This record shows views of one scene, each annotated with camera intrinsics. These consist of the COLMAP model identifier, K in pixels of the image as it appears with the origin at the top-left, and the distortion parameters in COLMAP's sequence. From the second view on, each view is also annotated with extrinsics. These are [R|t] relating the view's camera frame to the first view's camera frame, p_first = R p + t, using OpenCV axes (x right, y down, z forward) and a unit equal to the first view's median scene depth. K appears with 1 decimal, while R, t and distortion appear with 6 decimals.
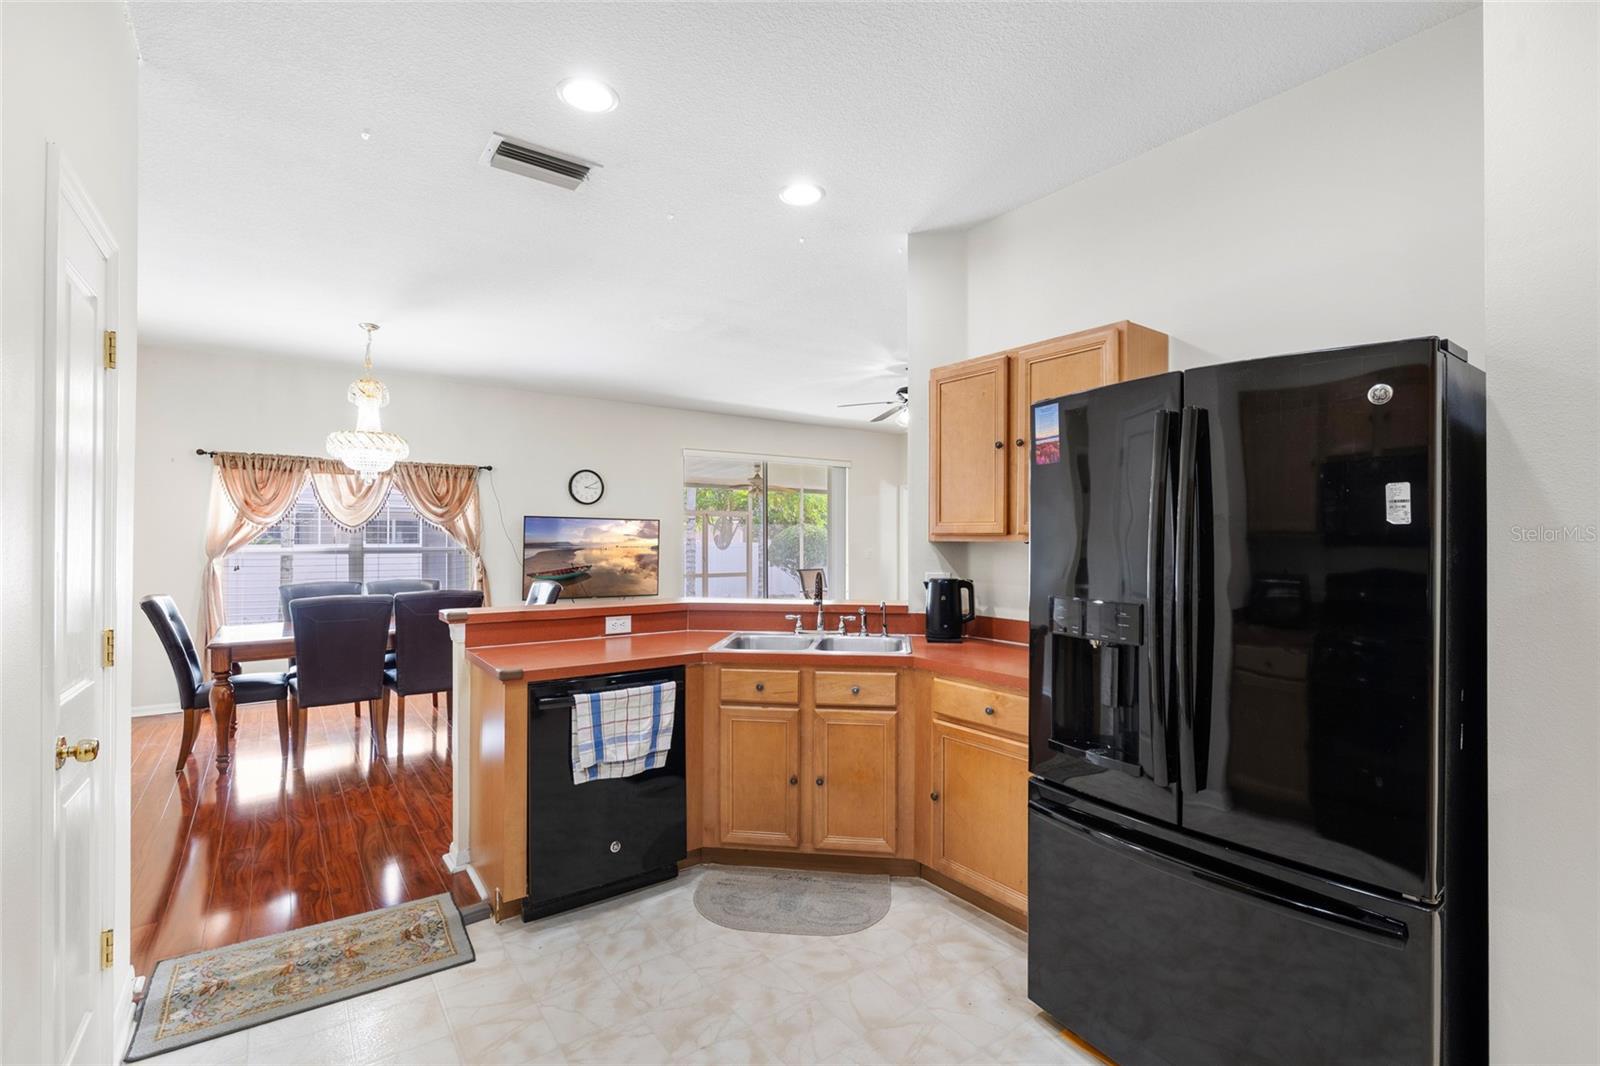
lens RADIAL K [[727.9, 0, 800.5], [0, 727.9, 533.4], [0, 0, 1]] dist [0.000015, 0.001728]
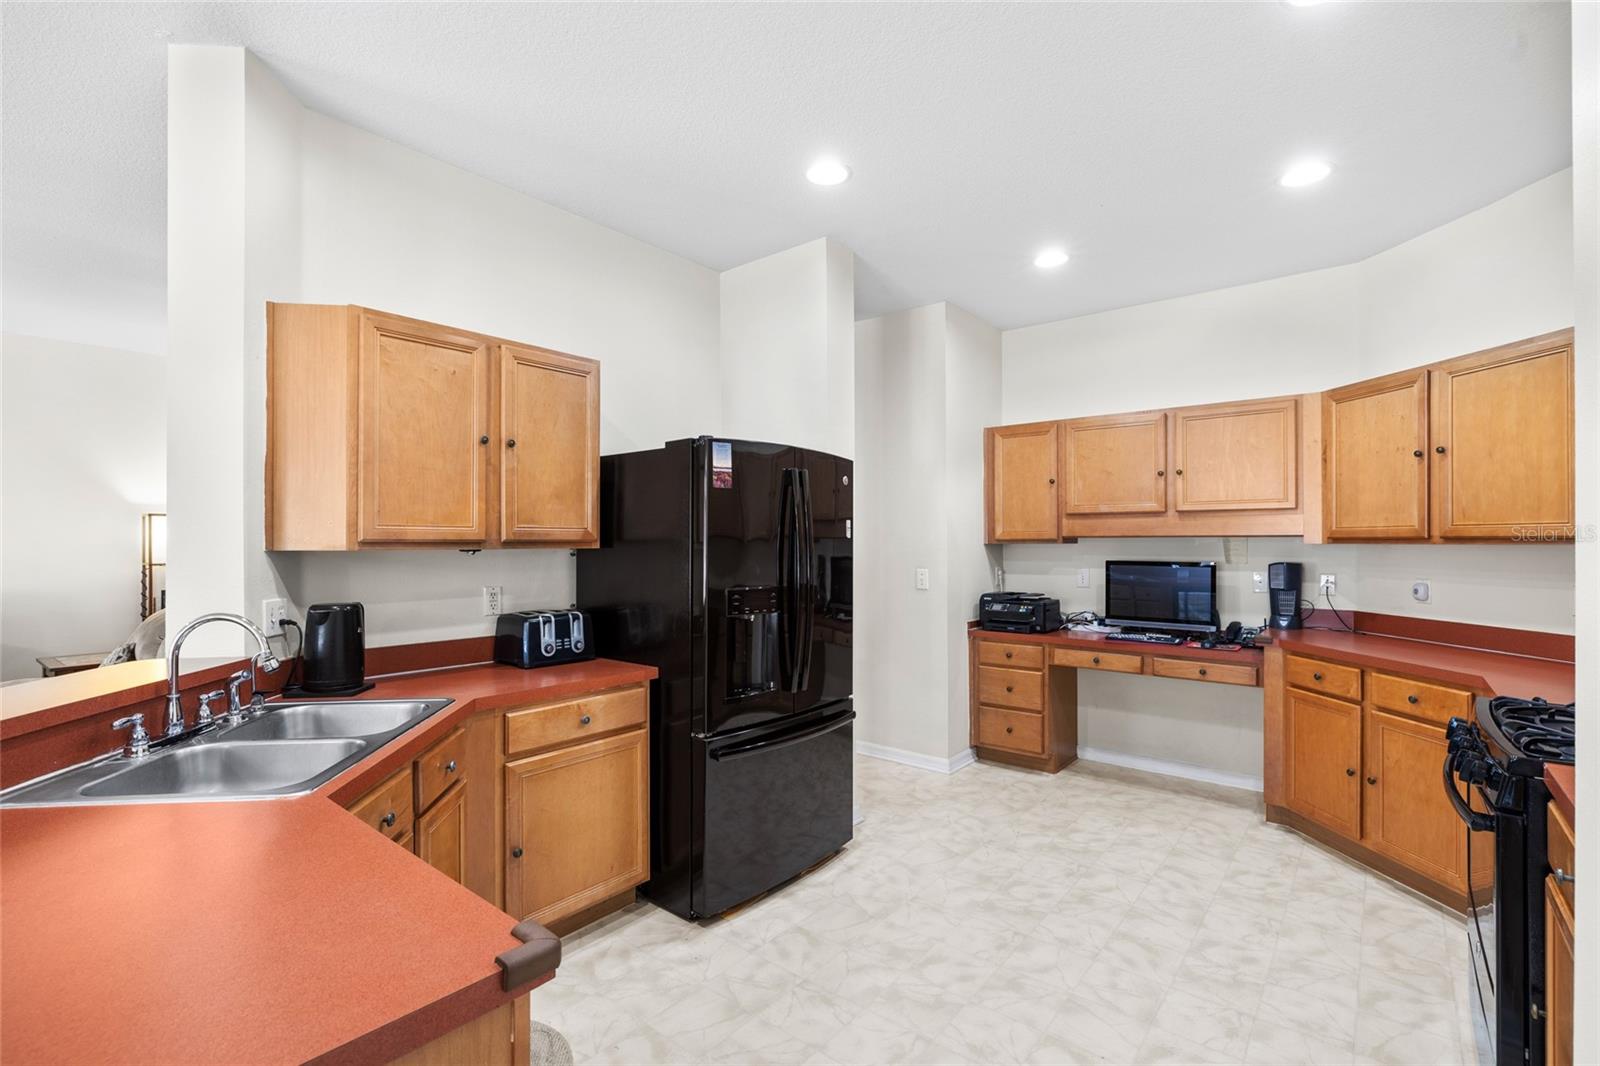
lens RADIAL K [[727.9, 0, 800.6], [0, 727.9, 535.6], [0, 0, 1]] dist [0.000015, 0.001728]
pose [[-0.253071, 0.010157, 0.967394, -0.939378], [-0.000236, 0.999944, -0.010561, 0.004121], [-0.967448, -0.002901, -0.253055, 1.172474]]
